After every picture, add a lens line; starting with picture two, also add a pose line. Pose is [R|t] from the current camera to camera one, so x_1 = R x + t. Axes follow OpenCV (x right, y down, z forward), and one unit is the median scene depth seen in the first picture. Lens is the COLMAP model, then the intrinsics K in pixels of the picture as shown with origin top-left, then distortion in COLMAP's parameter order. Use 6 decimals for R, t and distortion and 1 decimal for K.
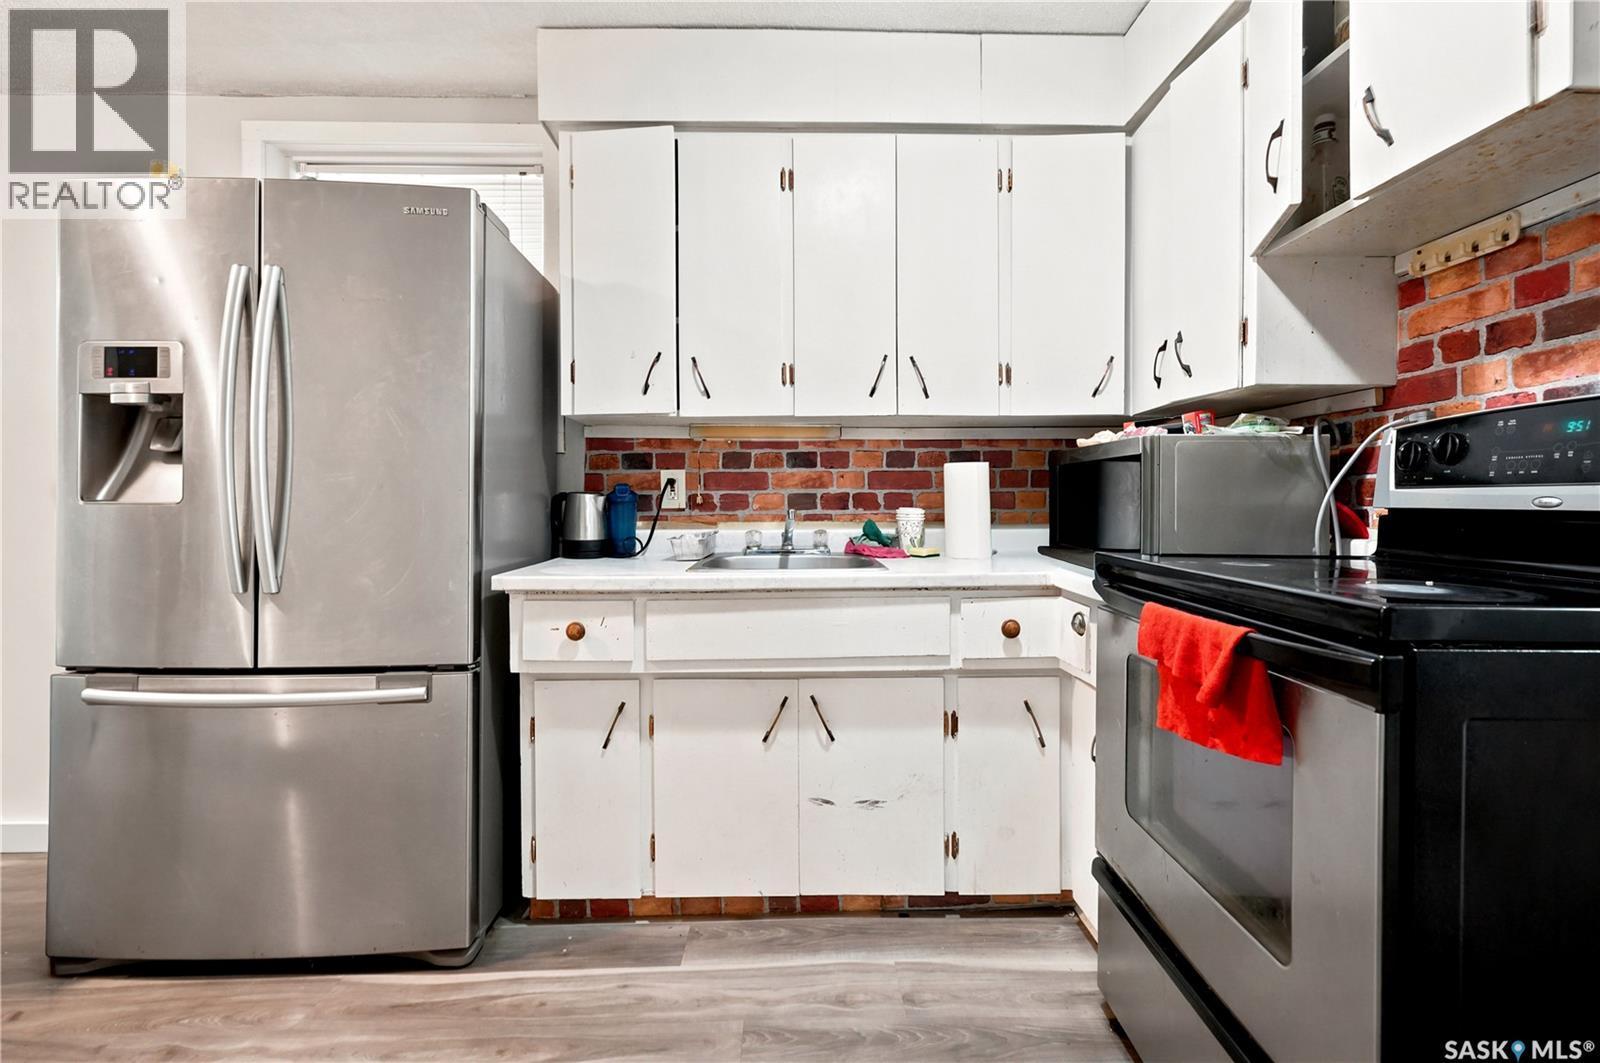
lens RADIAL K [[749.4, 0, 794.5], [0, 749.4, 504.1], [0, 0, 1]] dist [-0.000560, 0.003184]
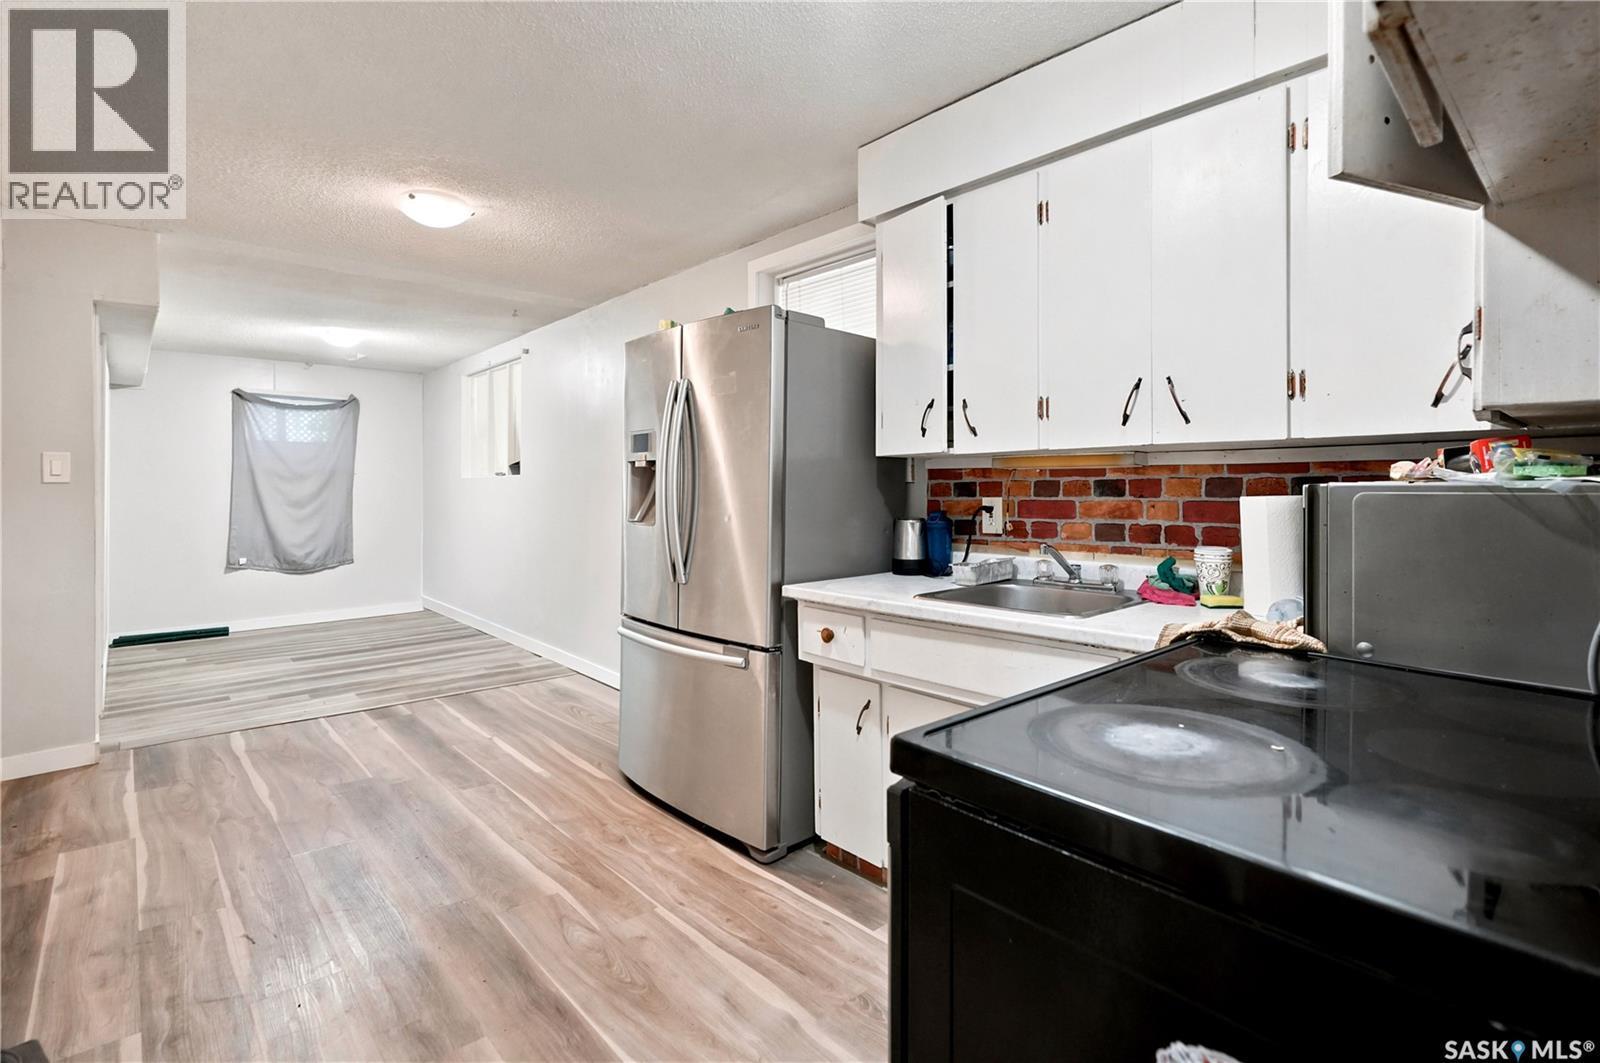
lens RADIAL K [[749.4, 0, 802.8], [0, 749.4, 490.4], [0, 0, 1]] dist [-0.000560, 0.003184]
pose [[0.663466, 0.001585, -0.748204, 0.626324], [-0.001800, 0.999998, 0.000522, -0.076430], [0.748204, 0.001000, 0.663468, 0.122772]]
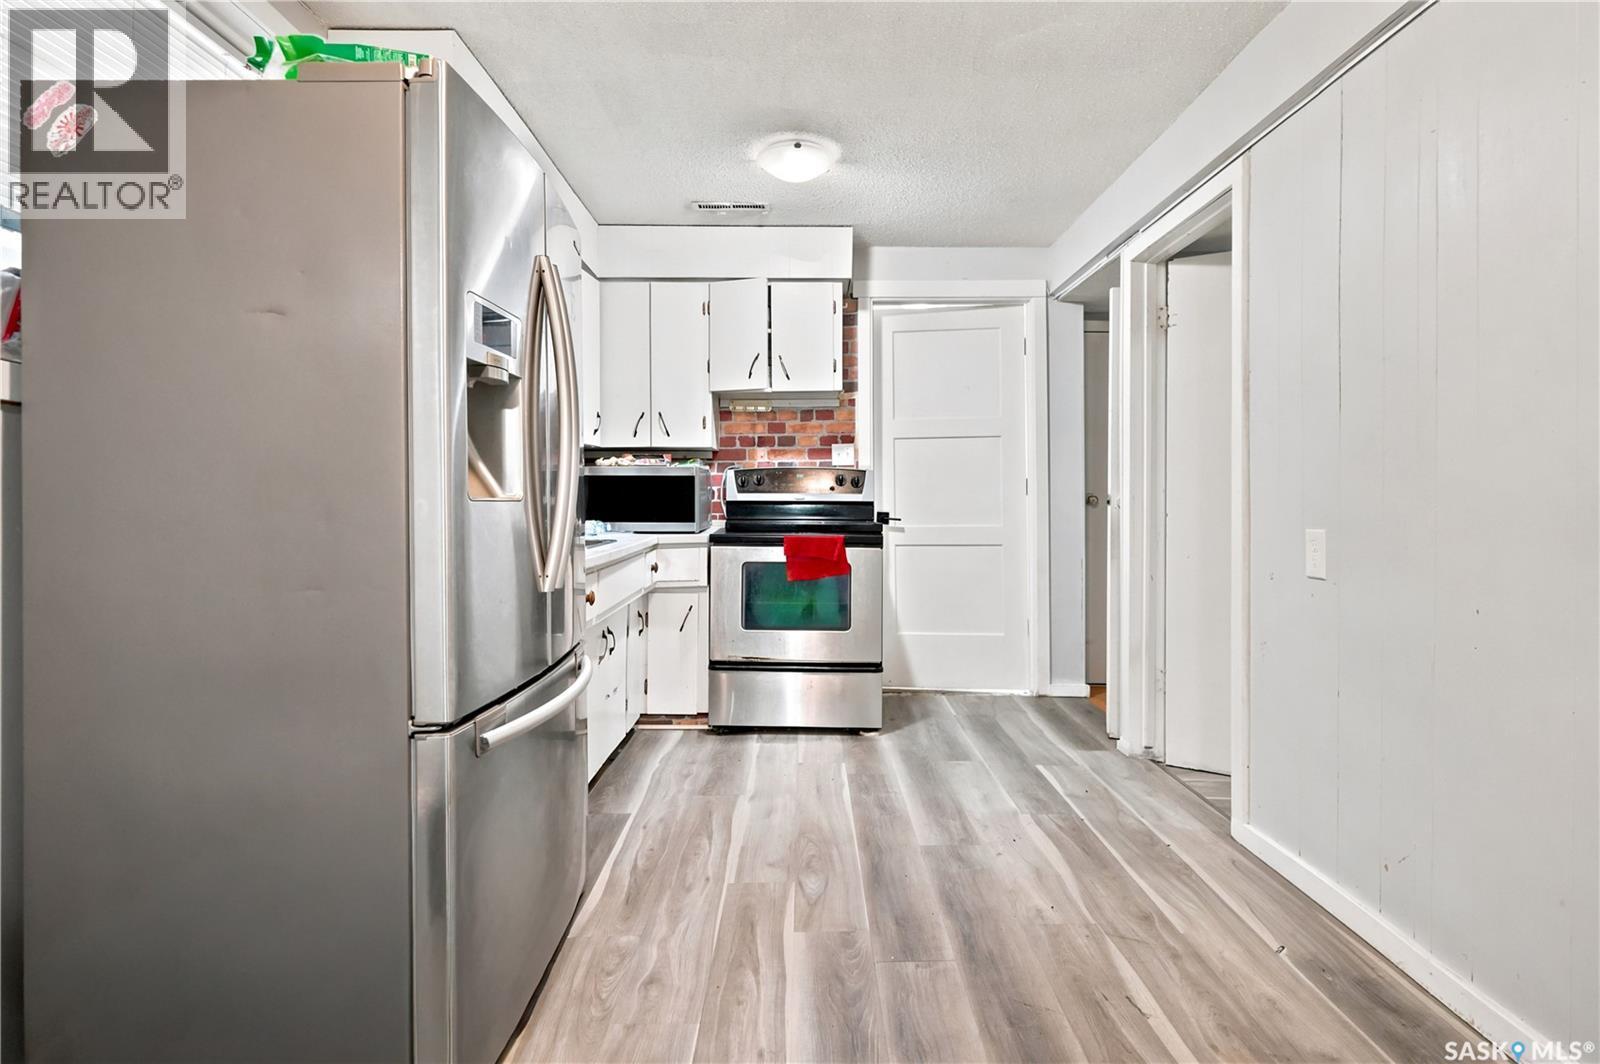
lens RADIAL K [[815.8, 0, 799.8], [0, 815.8, 506.4], [0, 0, 1]] dist [-0.025921, -0.001031]
pose [[0.012279, -0.005068, 0.999912, -1.650450], [0.003068, 0.999983, 0.005030, 0.008494], [-0.999920, 0.003005, 0.012294, 0.617291]]
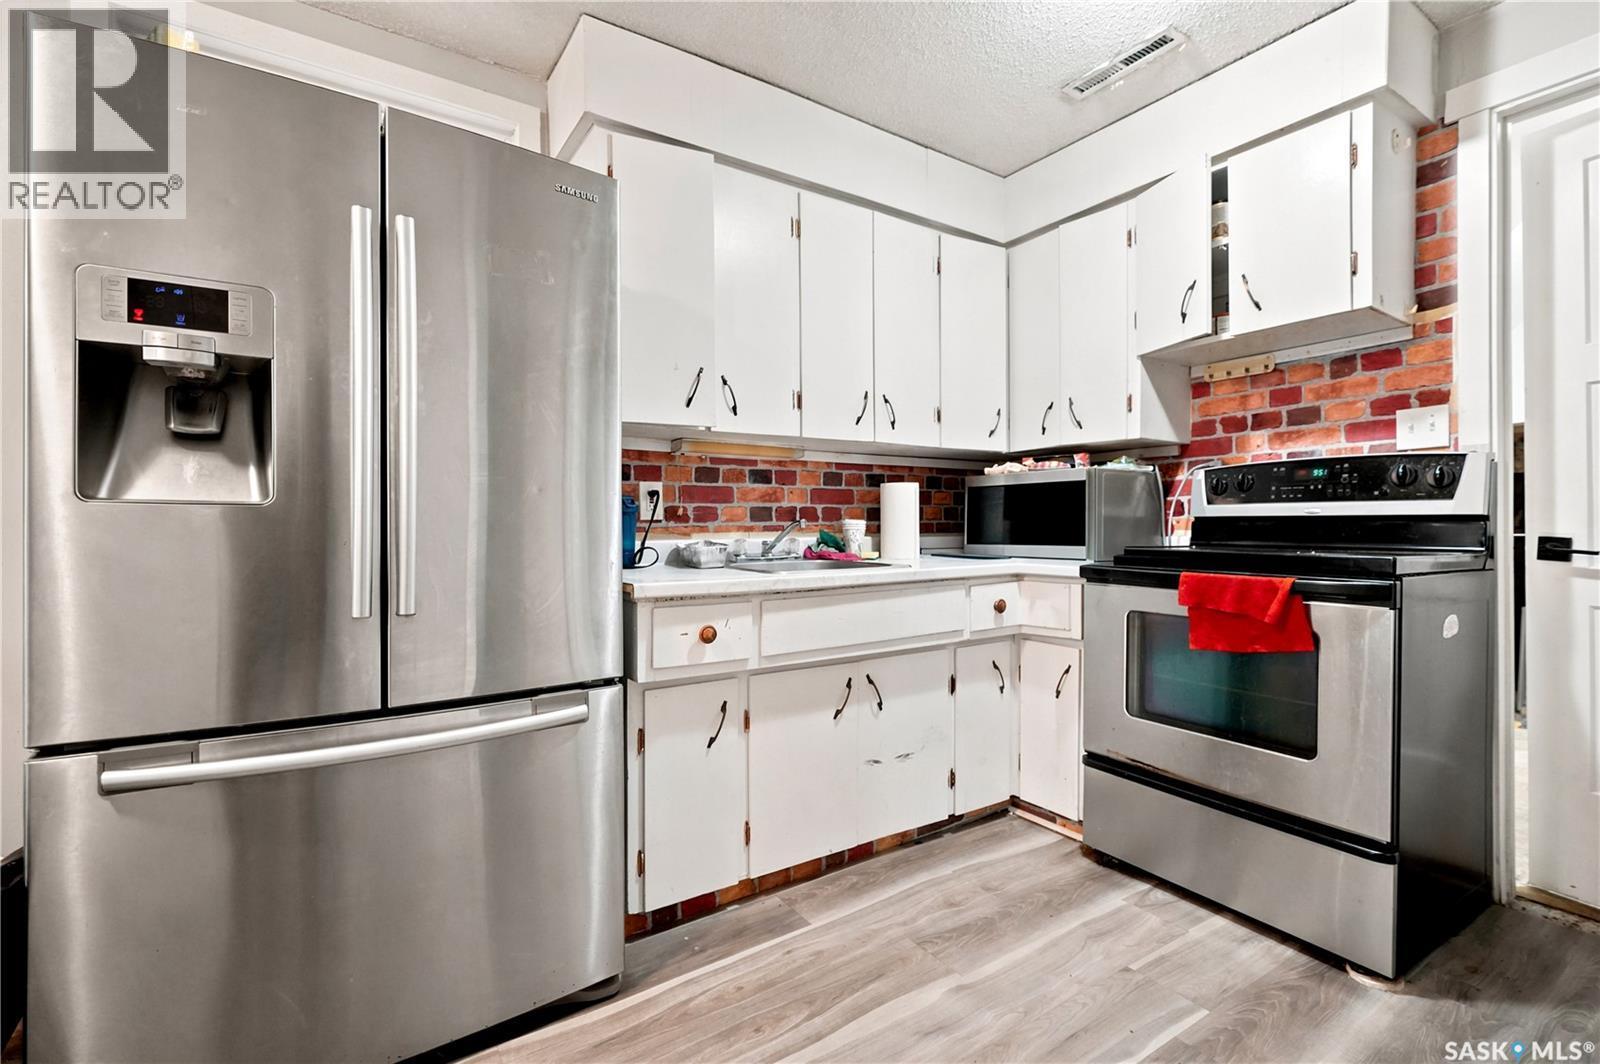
lens RADIAL K [[723.7, 0, 792.4], [0, 723.7, 527.0], [0, 0, 1]] dist [0.002047, -0.000737]
pose [[0.844559, -0.001960, 0.535459, -0.718204], [0.002945, 0.999995, -0.000984, 0.023177], [-0.535454, 0.002408, 0.844561, 0.095880]]
